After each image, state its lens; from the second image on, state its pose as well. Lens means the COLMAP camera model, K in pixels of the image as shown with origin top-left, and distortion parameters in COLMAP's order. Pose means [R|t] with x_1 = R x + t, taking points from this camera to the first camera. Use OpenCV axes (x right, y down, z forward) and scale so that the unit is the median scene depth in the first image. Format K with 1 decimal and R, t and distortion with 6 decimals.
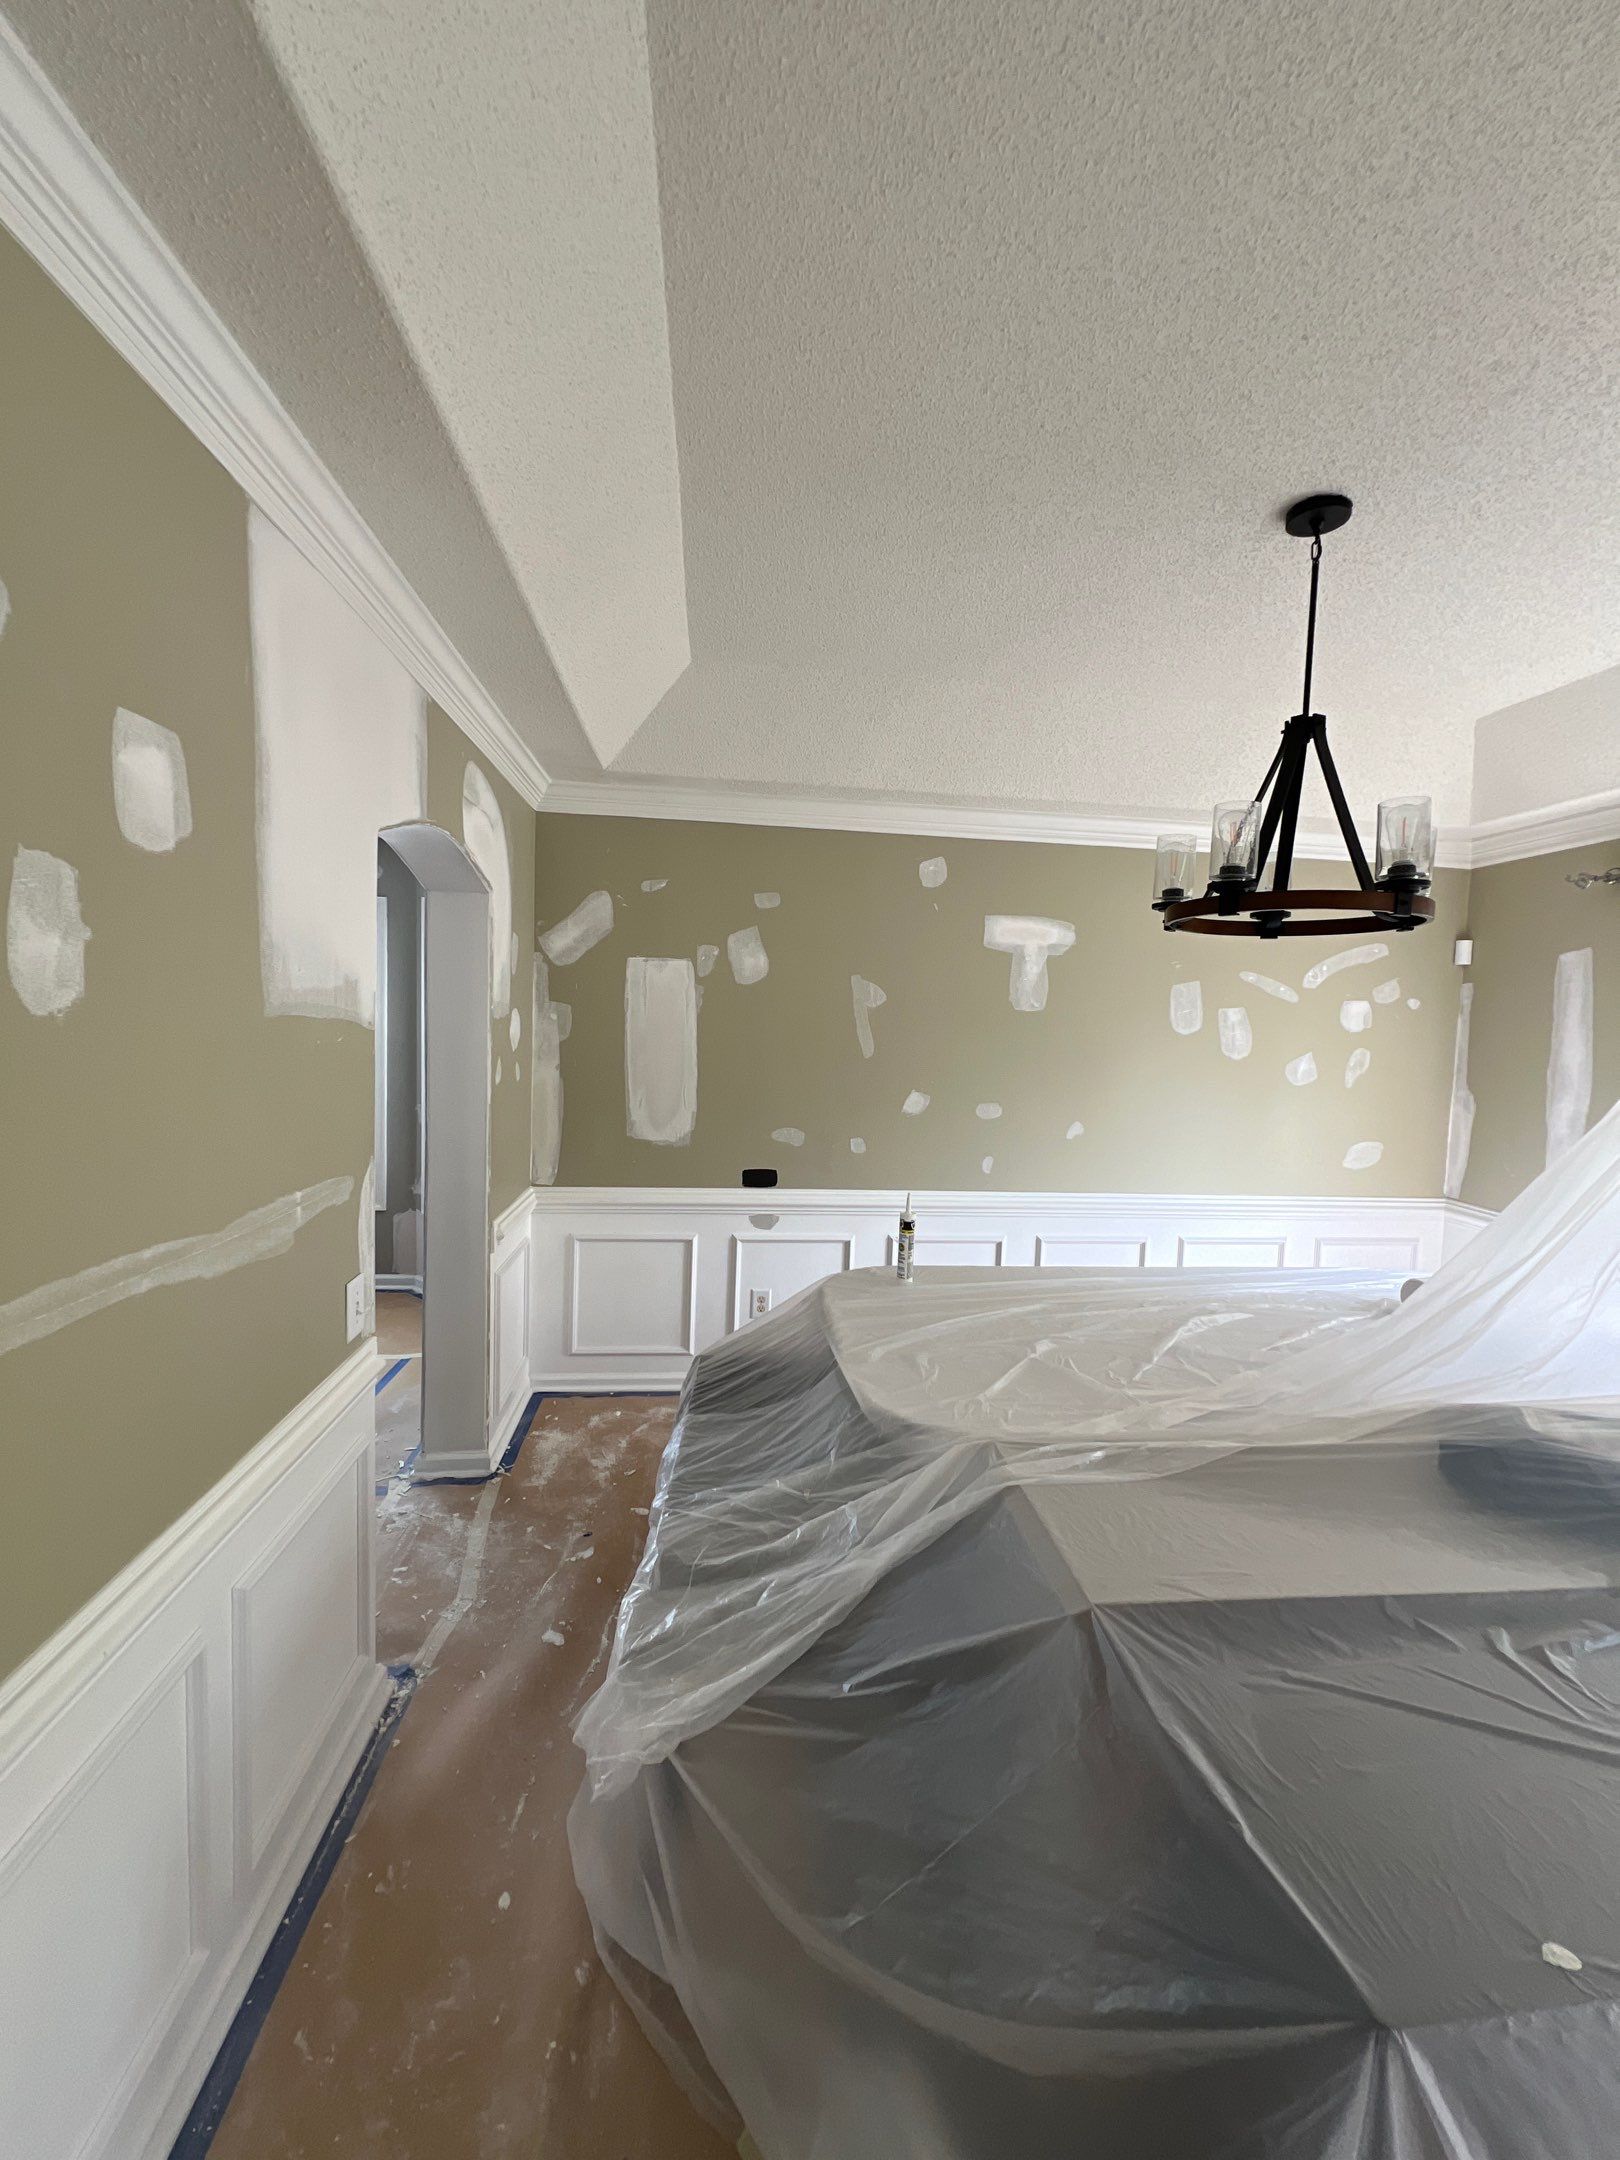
lens RADIAL K [[864.9, 0, 814.3], [0, 864.9, 1073.3], [0, 0, 1]] dist [-0.004014, -0.000130]
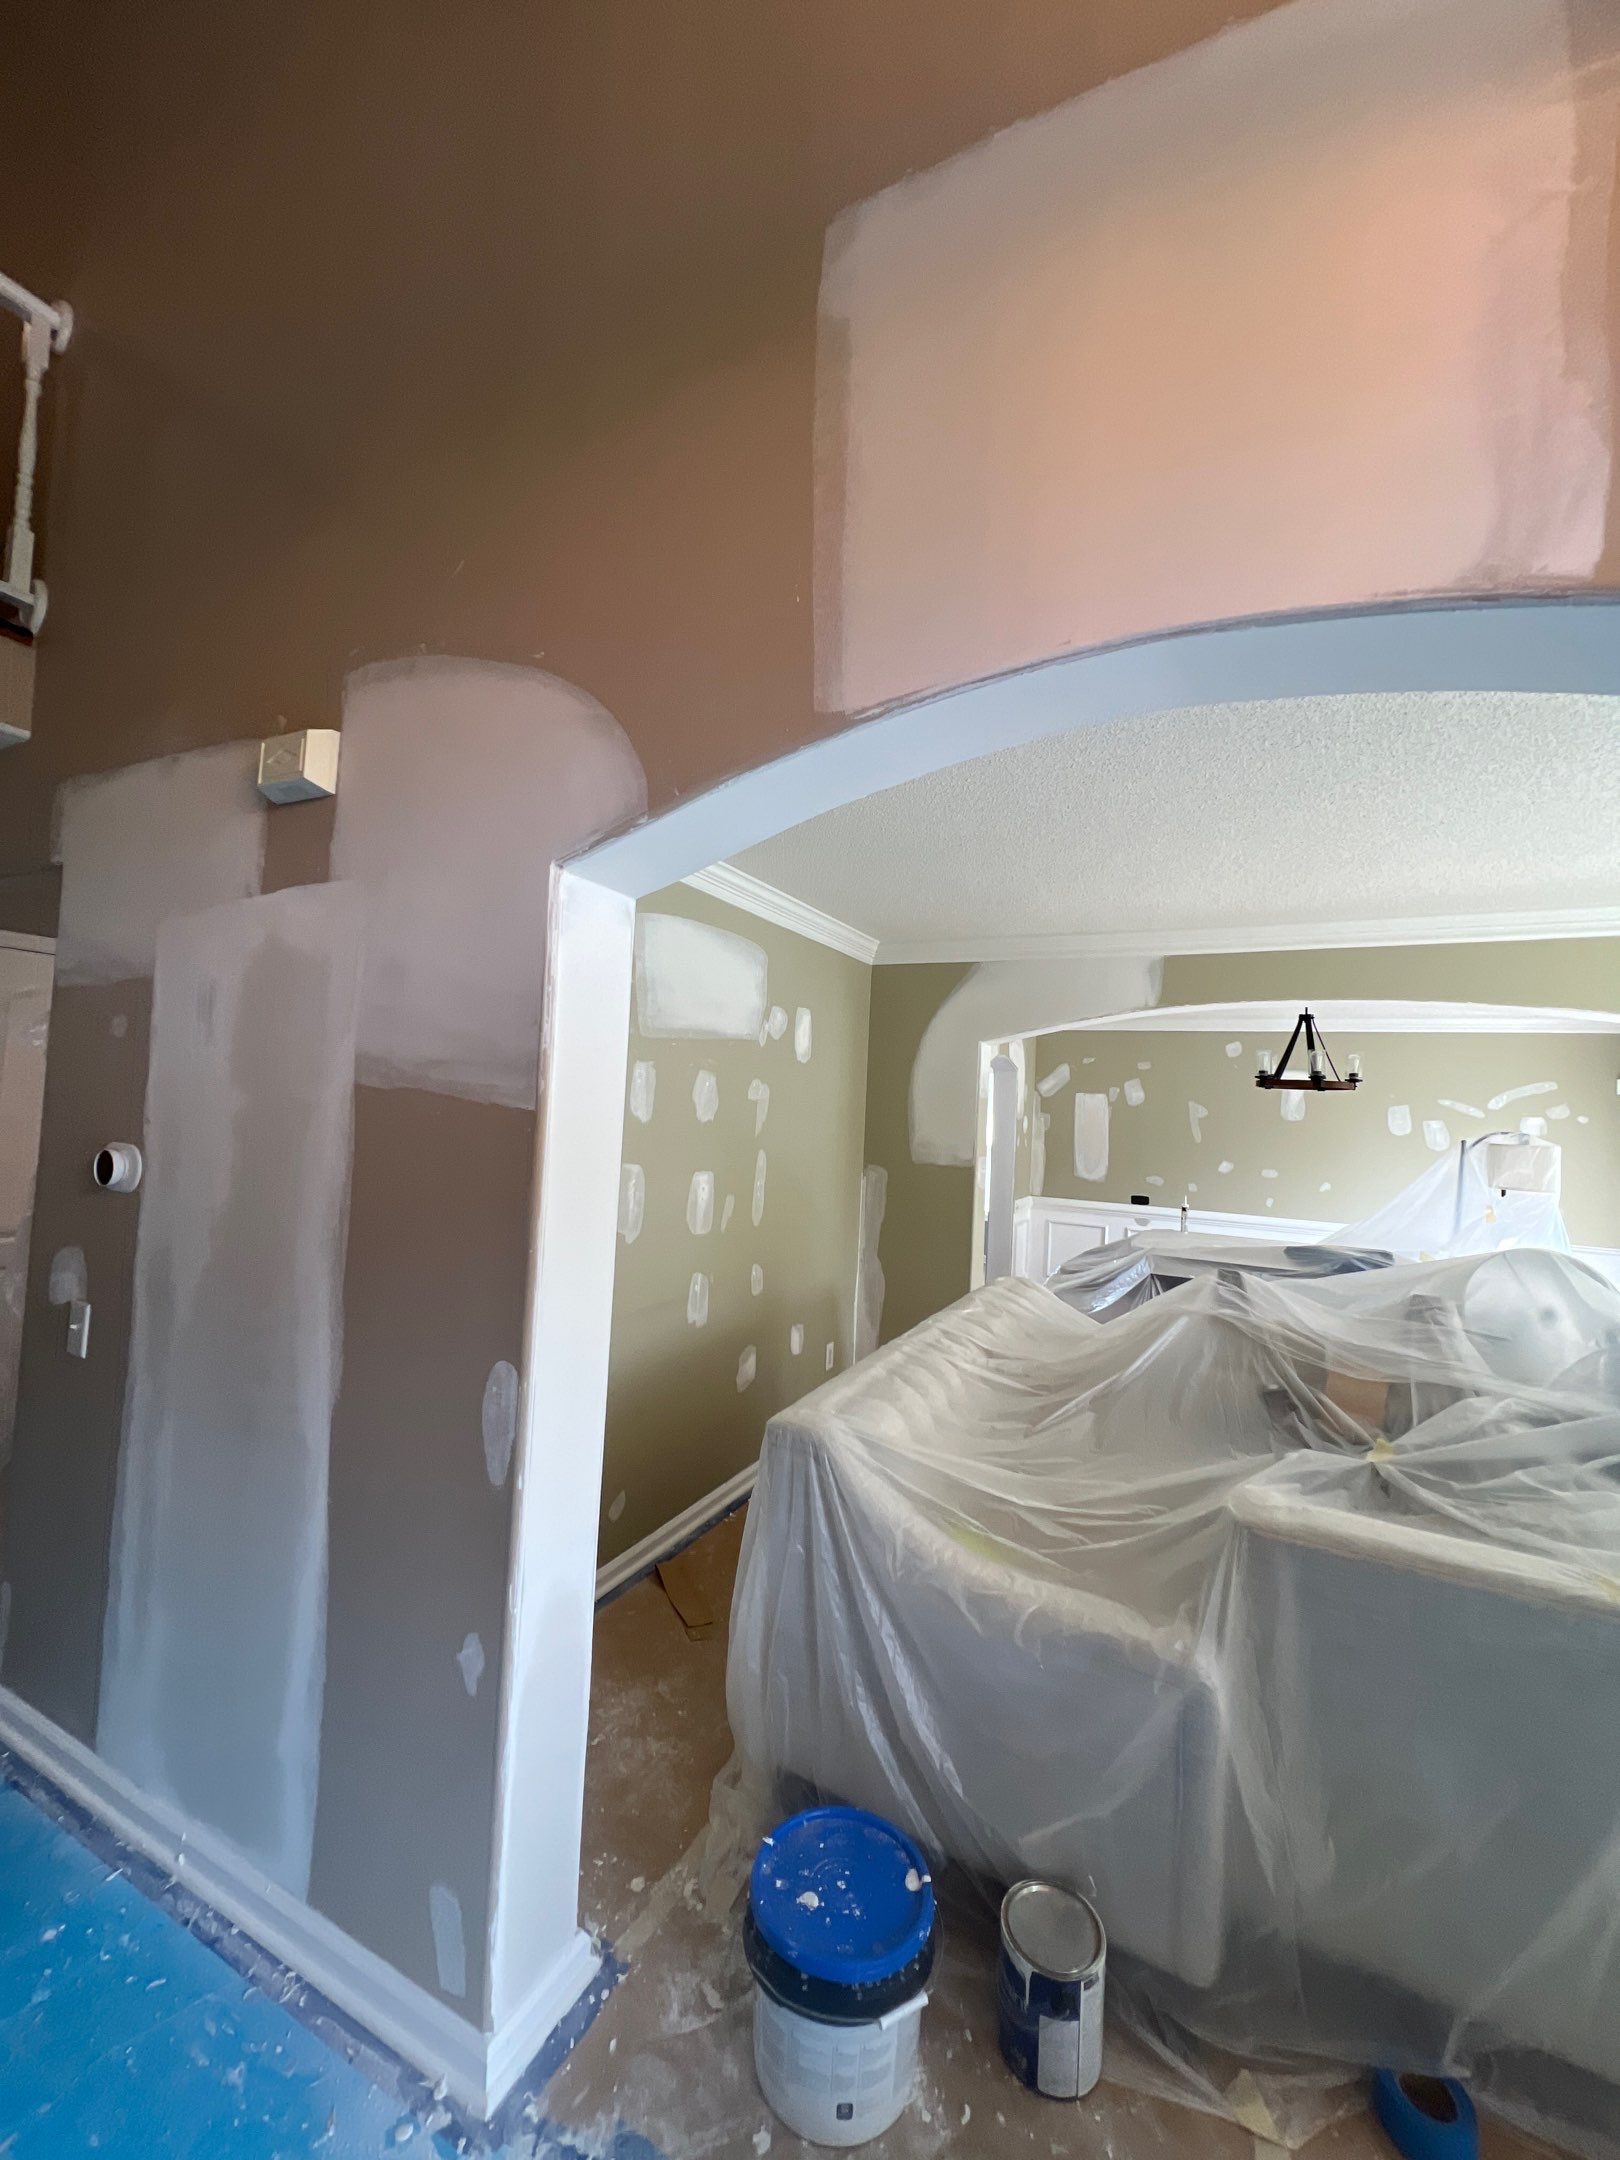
lens RADIAL K [[864.9, 0, 813.3], [0, 864.9, 1067.1], [0, 0, 1]] dist [-0.004014, -0.000130]
pose [[0.843020, -0.018645, -0.537558, 0.395811], [-0.056207, 0.990874, -0.122513, 0.104981], [0.534937, 0.133496, 0.834279, -1.176855]]
